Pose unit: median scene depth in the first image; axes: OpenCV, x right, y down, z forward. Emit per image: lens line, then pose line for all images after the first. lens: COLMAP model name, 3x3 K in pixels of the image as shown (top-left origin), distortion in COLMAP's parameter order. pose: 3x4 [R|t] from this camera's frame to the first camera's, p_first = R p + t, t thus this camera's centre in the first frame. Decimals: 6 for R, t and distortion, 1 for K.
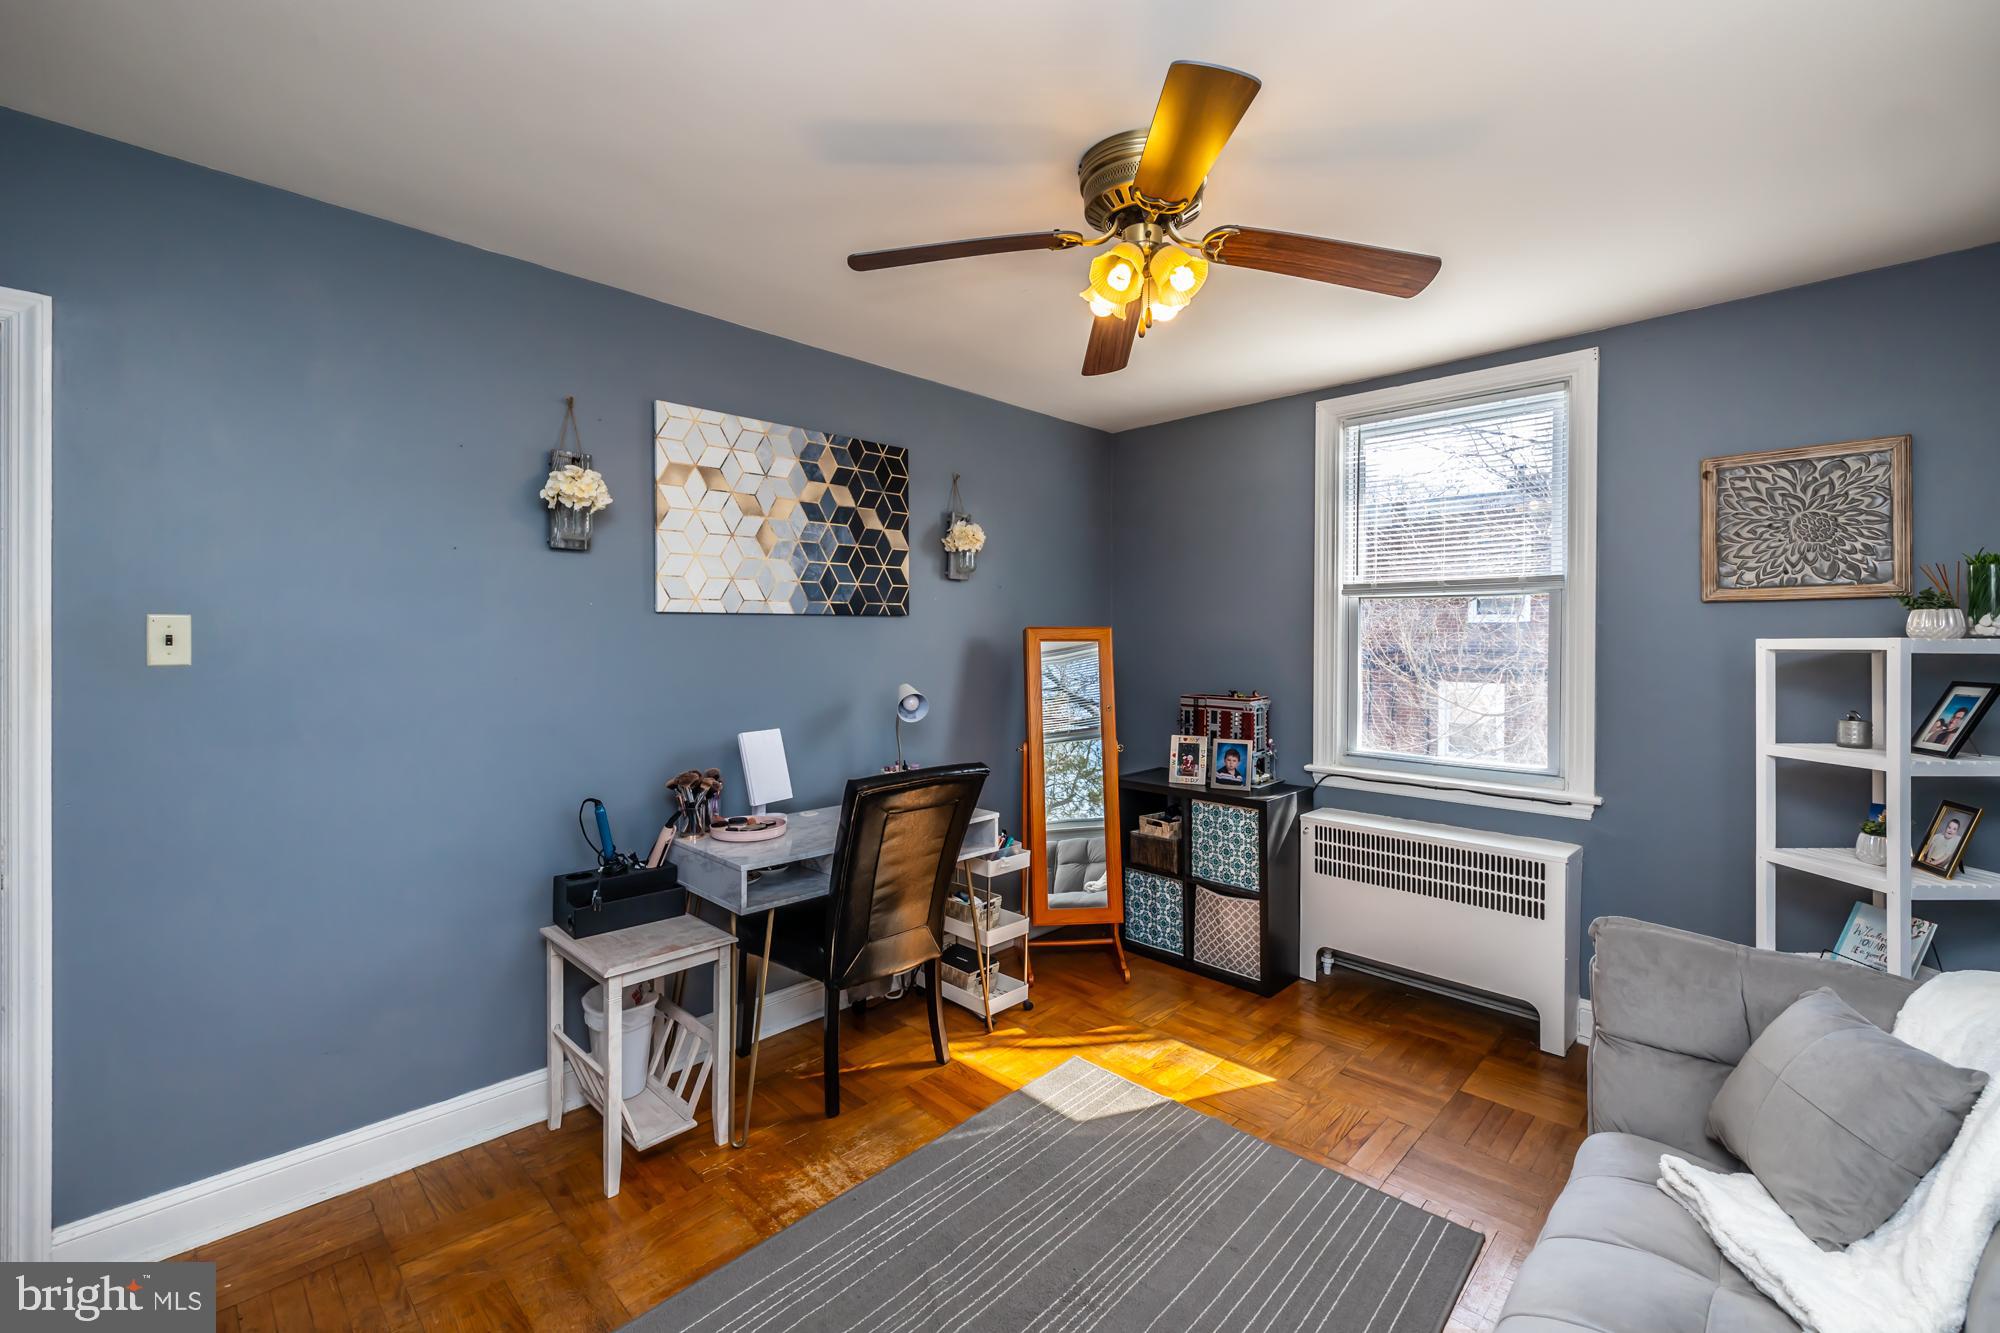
lens RADIAL K [[839.7, 0, 994.7], [0, 839.7, 652.0], [0, 0, 1]] dist [-0.001118, -0.000109]
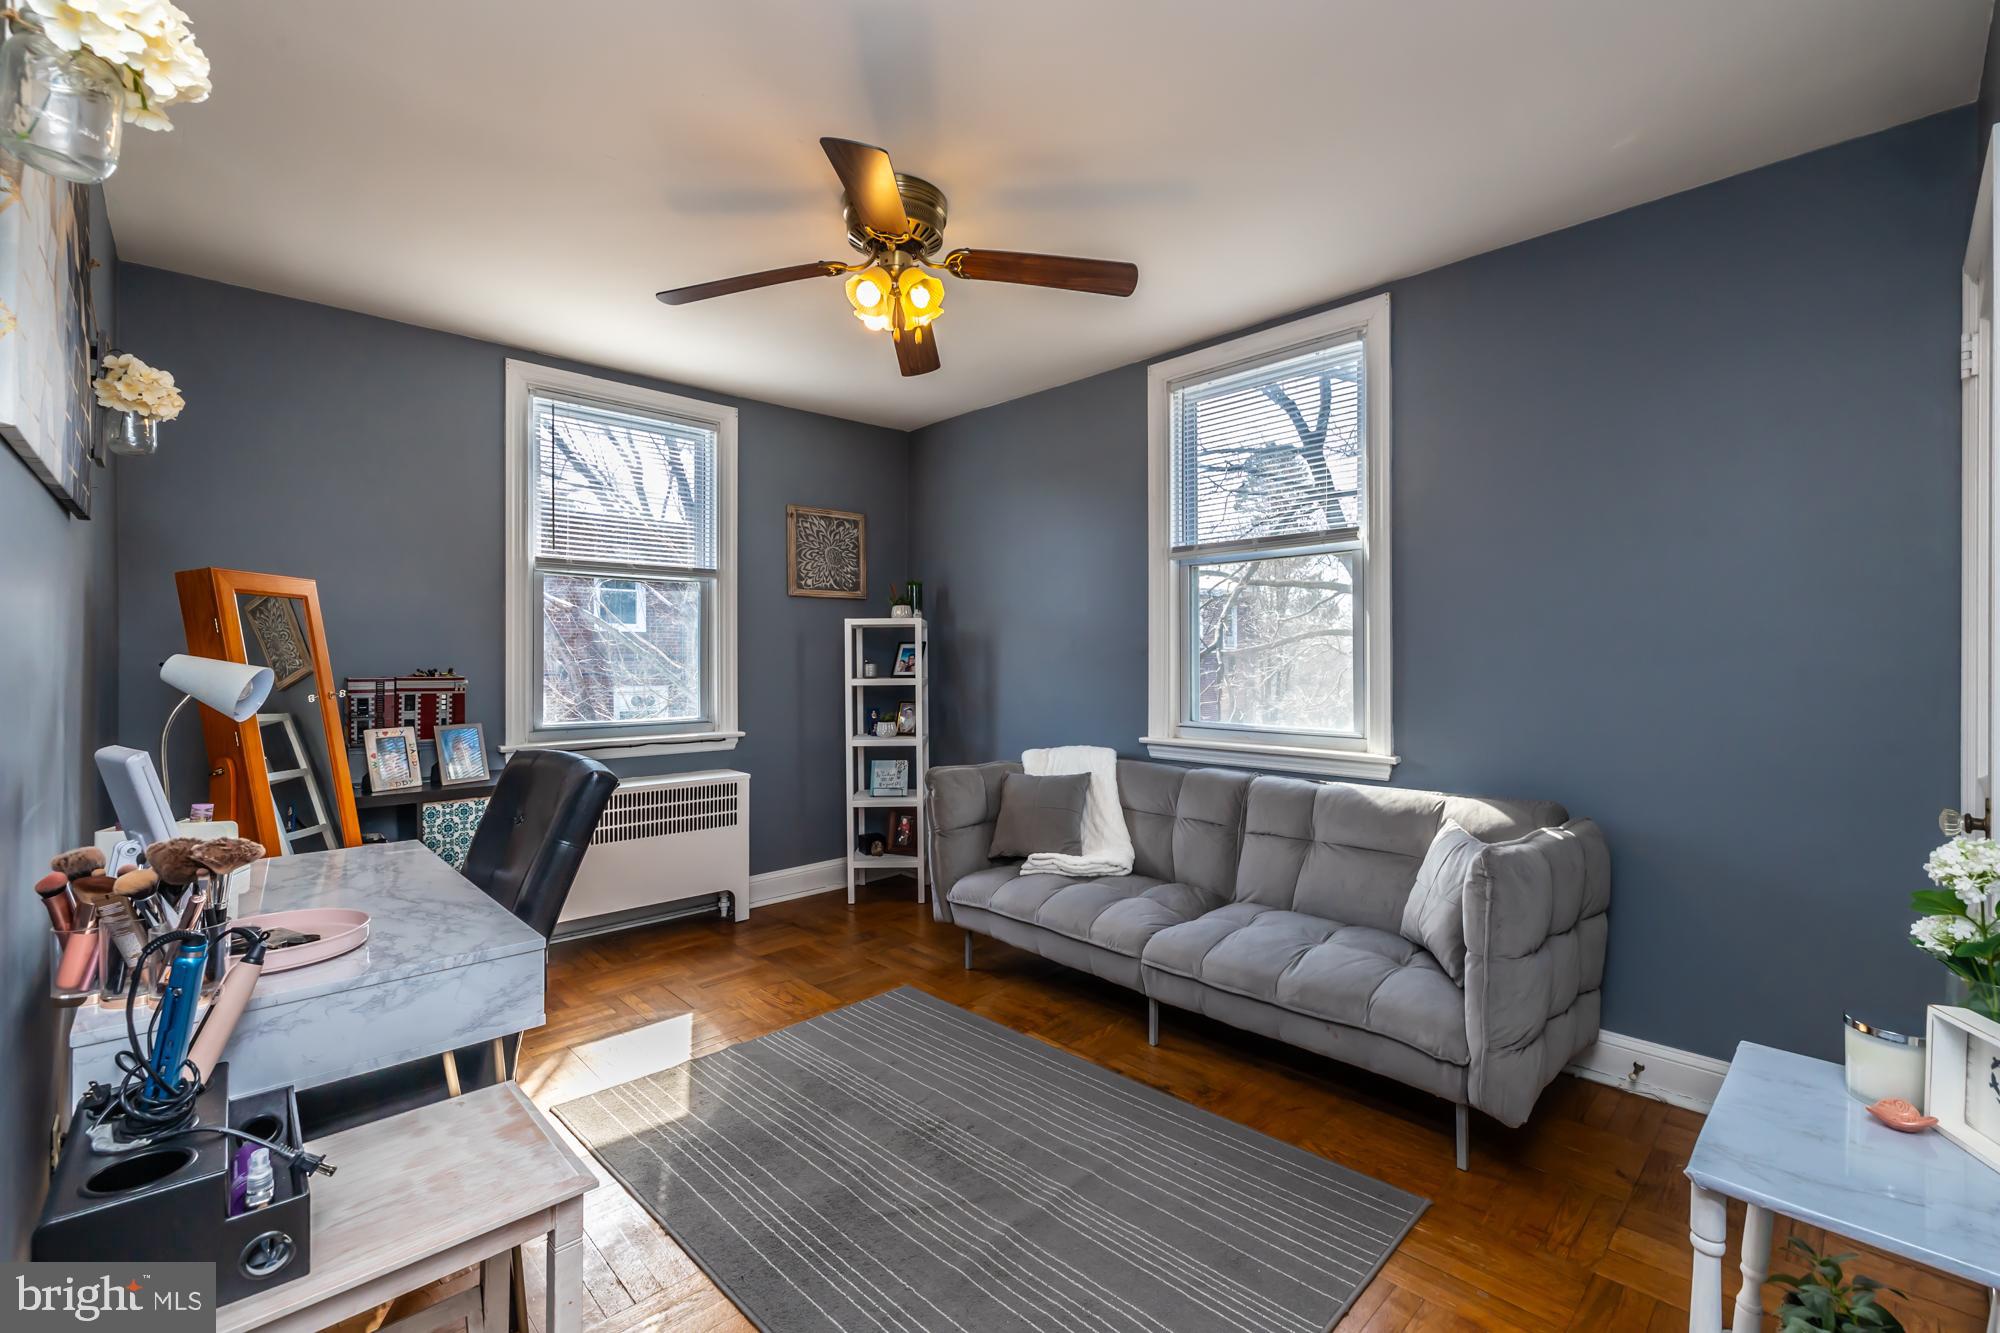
lens RADIAL K [[864.8, 0, 991.2], [0, 864.8, 664.4], [0, 0, 1]] dist [-0.000425, -0.000112]
pose [[0.033361, -0.013551, 0.999351, -0.682369], [0.014451, 0.999810, 0.013075, 0.047333], [-0.999339, 0.014006, 0.033551, 0.515384]]
